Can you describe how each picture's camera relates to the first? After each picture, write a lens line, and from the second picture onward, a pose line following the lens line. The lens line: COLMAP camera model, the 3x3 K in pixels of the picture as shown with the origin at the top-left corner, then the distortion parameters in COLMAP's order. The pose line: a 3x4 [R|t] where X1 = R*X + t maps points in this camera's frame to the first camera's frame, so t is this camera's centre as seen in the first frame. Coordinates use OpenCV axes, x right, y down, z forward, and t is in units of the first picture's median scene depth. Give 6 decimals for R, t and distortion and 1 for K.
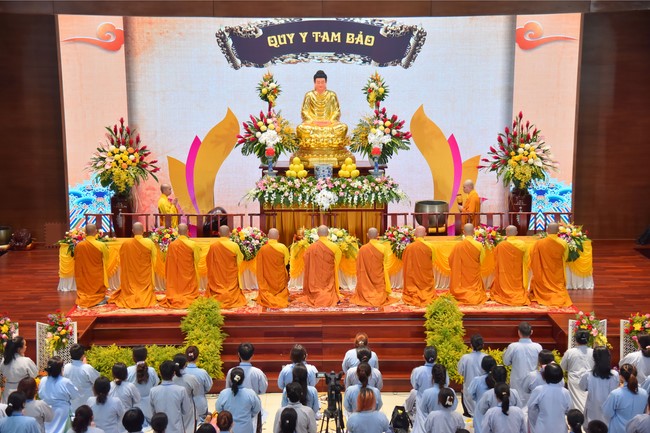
lens RADIAL K [[1122.4, 0, 325.0], [0, 1122.4, 216.5], [0, 0, 1]] dist [0.297431, 0.013299]
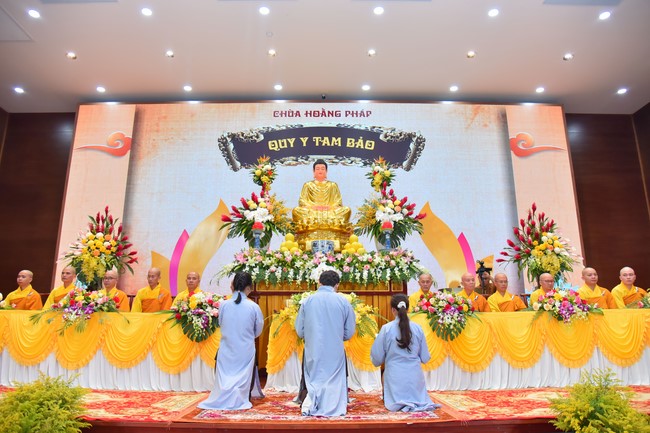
lens RADIAL K [[466.4, 0, 325.0], [0, 466.4, 216.5], [0, 0, 1]] dist [-0.126836, 0.072265]
pose [[0.999985, 0.001982, -0.005159, 0.001862], [-0.003846, 0.919961, -0.391991, 0.065153], [0.003969, 0.392005, 0.919955, 0.651848]]
